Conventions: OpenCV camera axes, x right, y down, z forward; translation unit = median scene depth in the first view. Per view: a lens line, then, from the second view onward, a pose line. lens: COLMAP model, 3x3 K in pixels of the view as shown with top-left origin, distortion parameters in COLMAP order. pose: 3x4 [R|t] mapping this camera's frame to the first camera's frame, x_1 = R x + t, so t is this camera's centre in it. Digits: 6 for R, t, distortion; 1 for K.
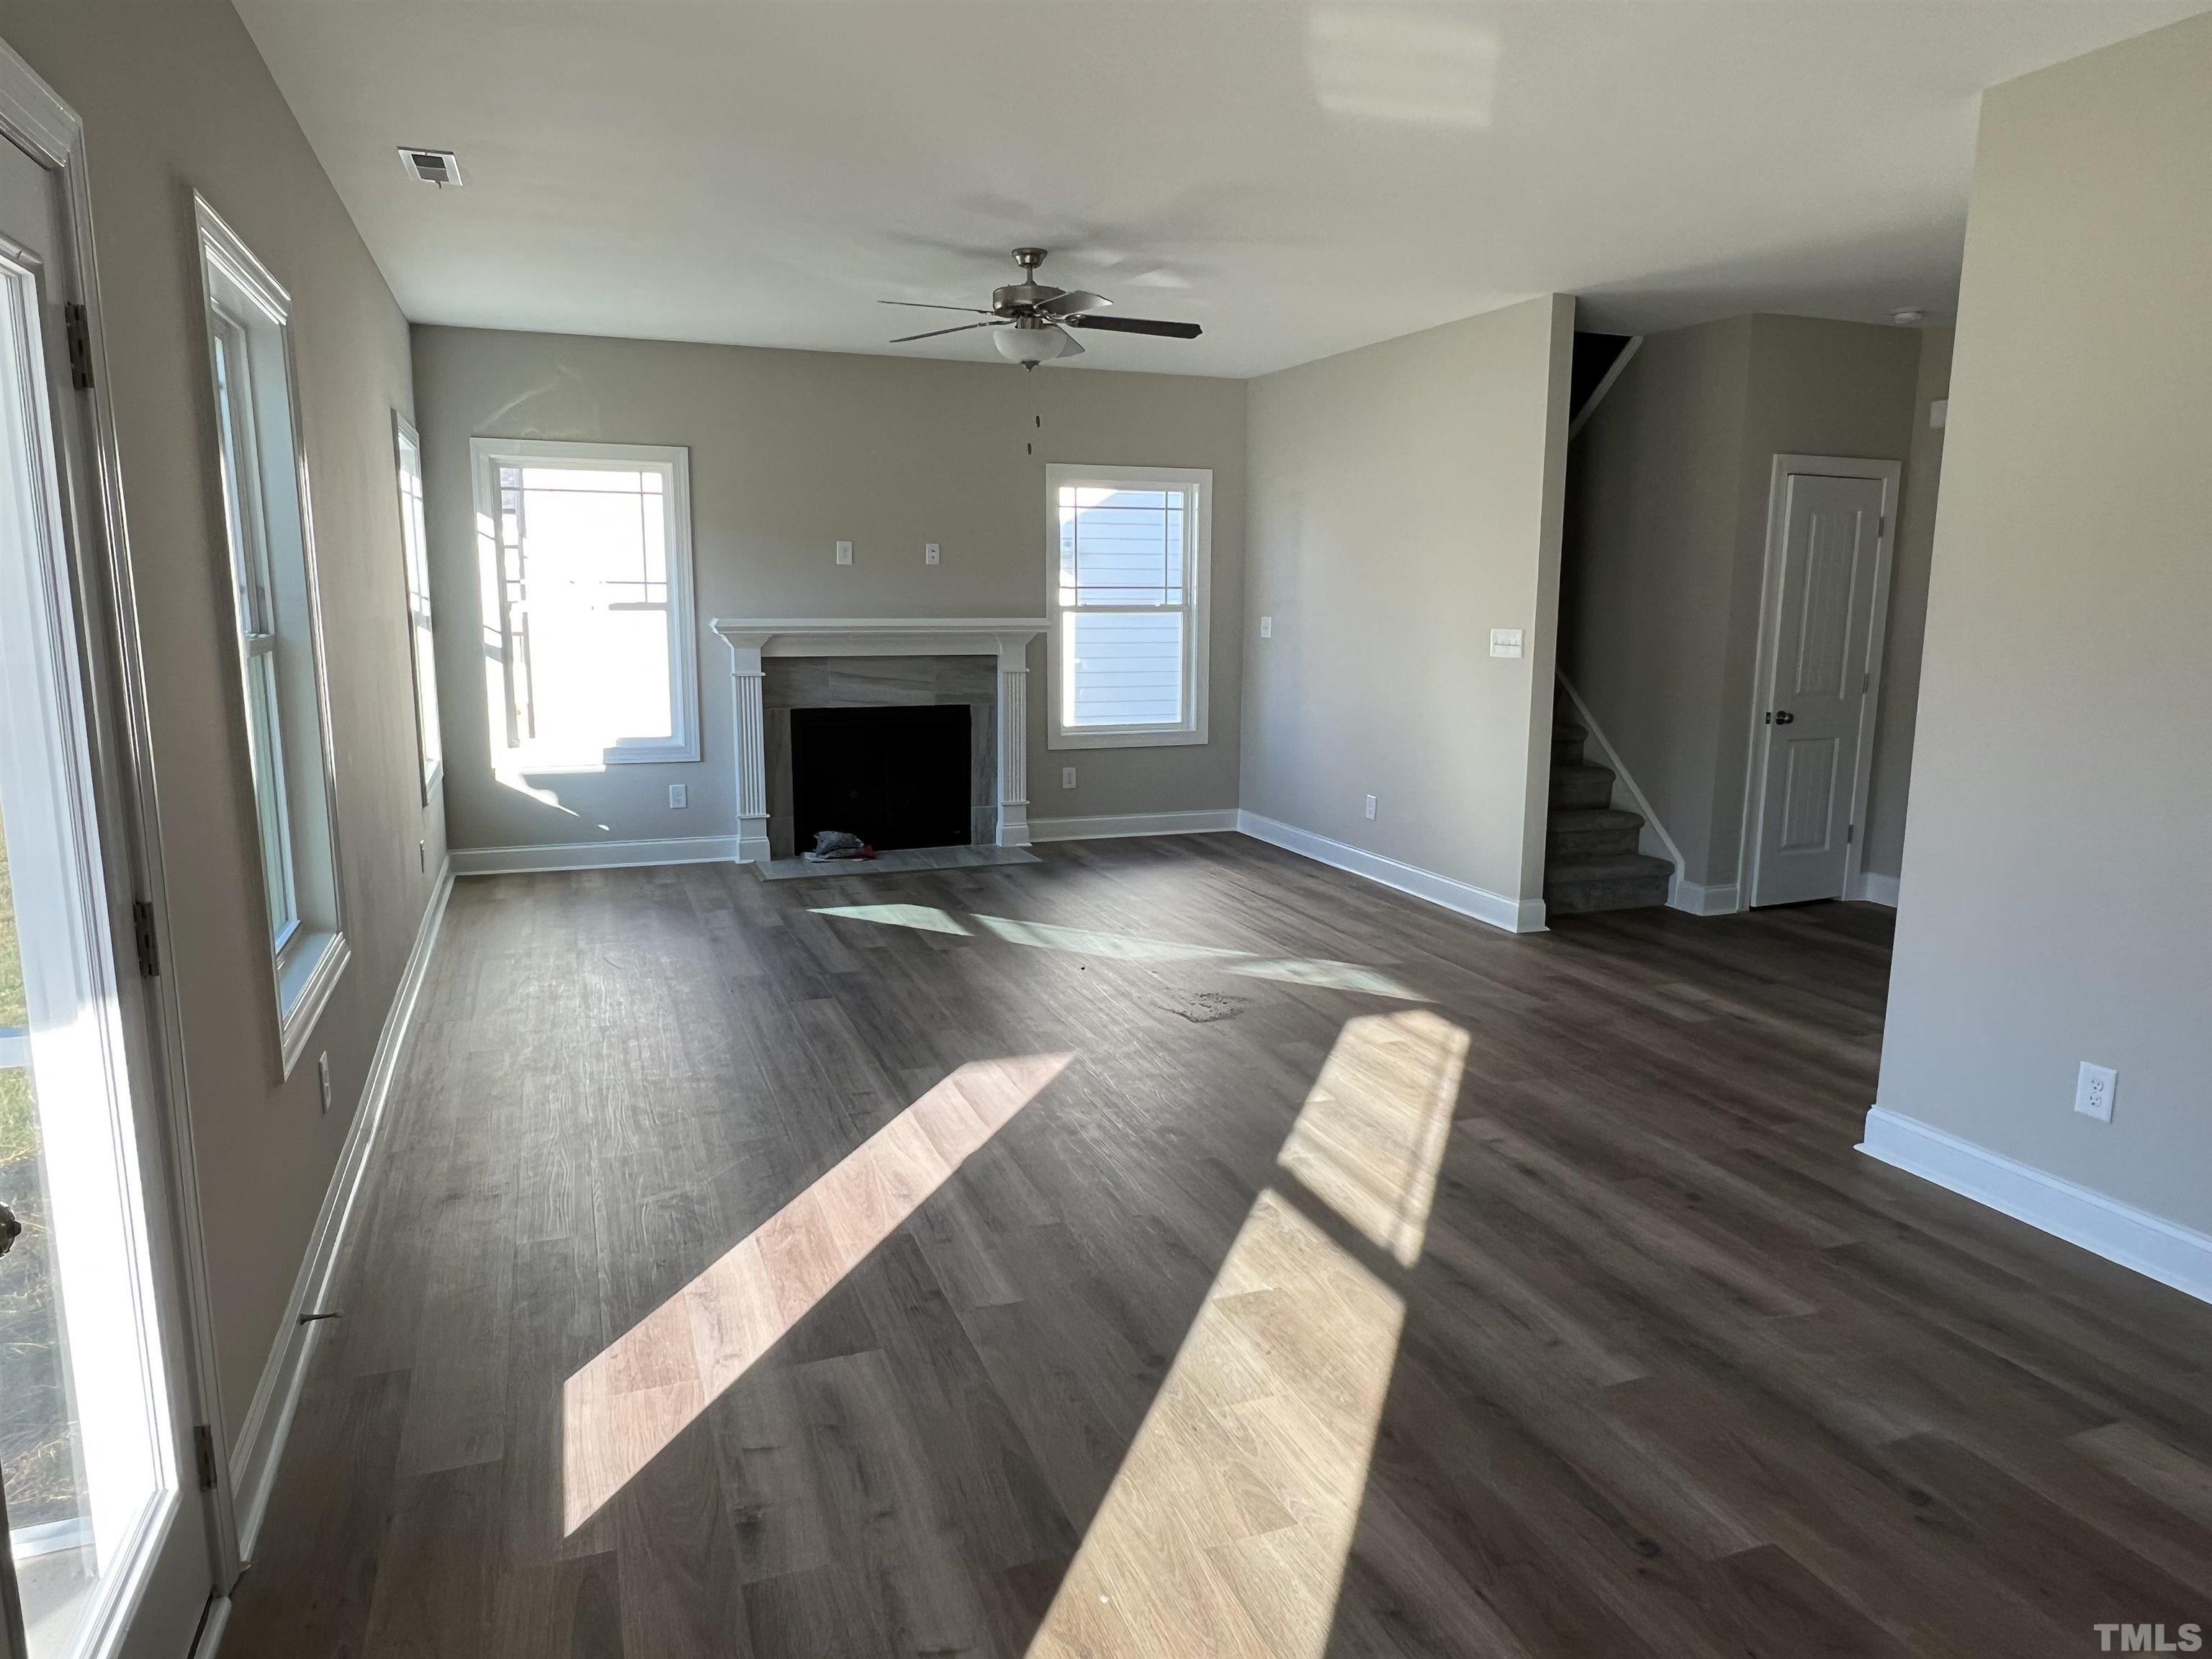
lens RADIAL K [[1436.8, 0, 1121.7], [0, 1436.8, 831.9], [0, 0, 1]] dist [-0.010898, -0.000561]
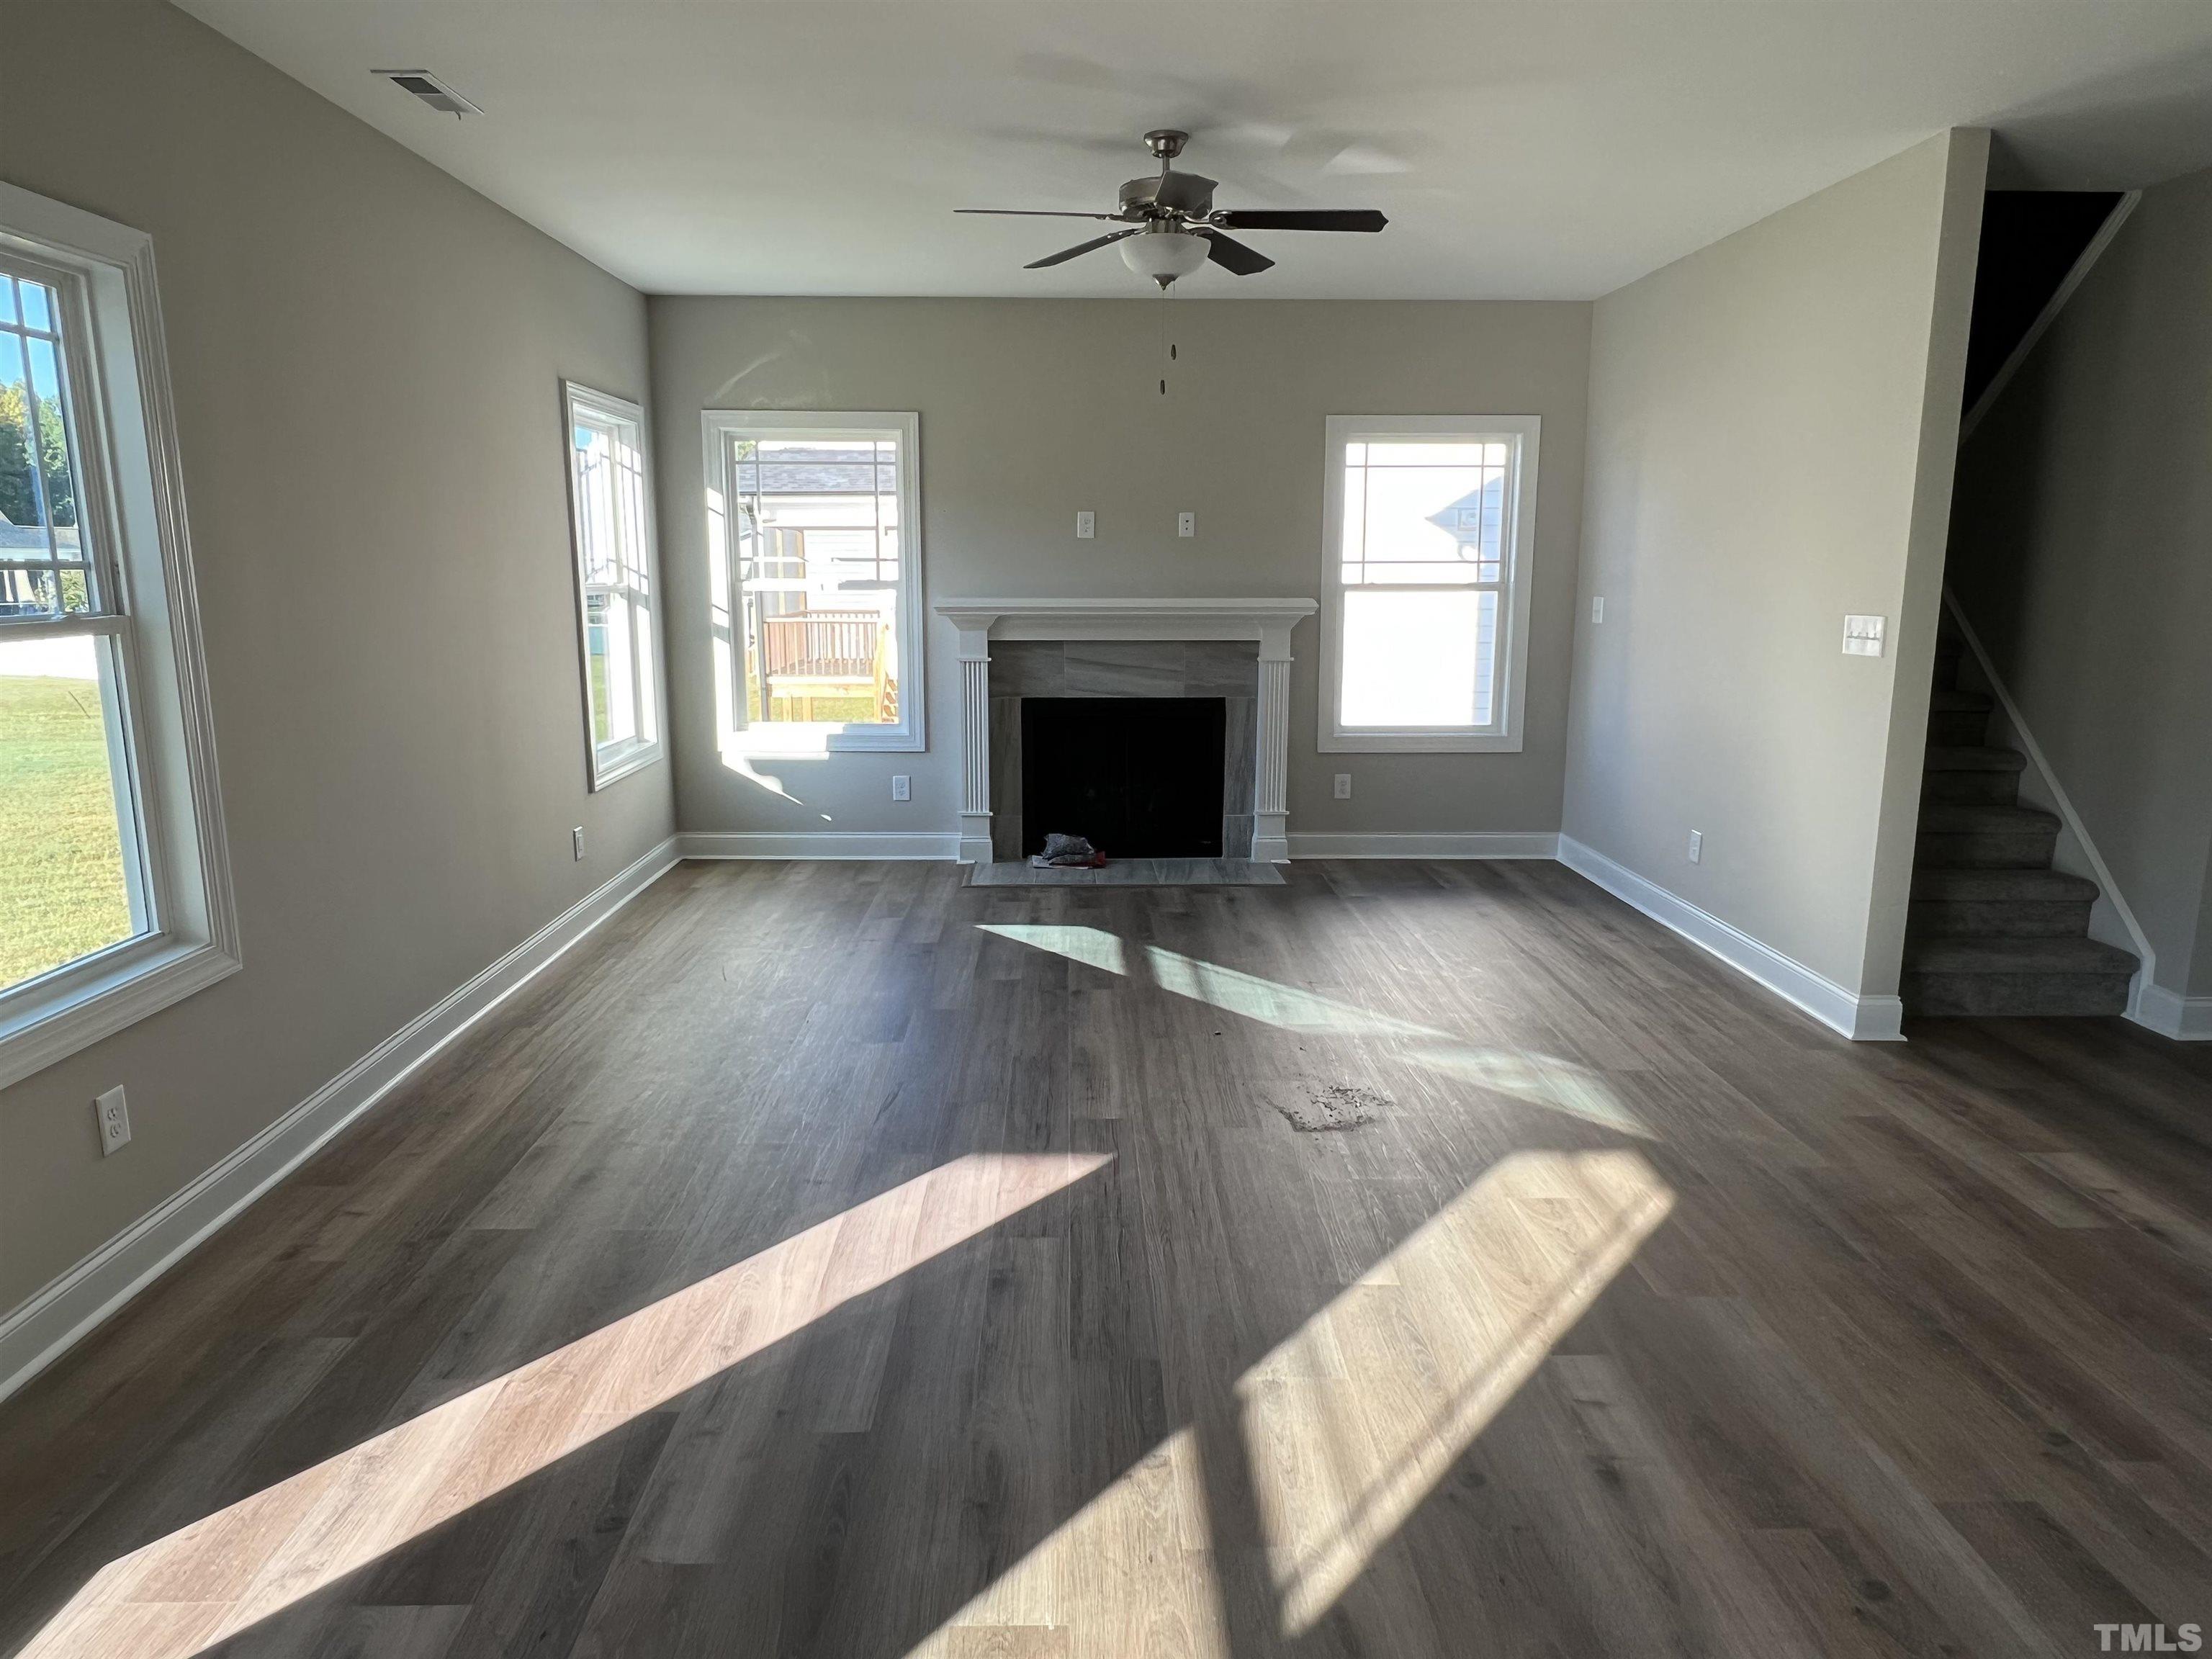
lens RADIAL K [[1436.8, 0, 1094.7], [0, 1436.8, 841.8], [0, 0, 1]] dist [-0.010898, -0.000561]
pose [[0.935922, 0.060943, -0.346894, 0.155496], [-0.053548, 0.998088, 0.030874, -0.029161], [0.348112, -0.010320, 0.937396, 0.187848]]
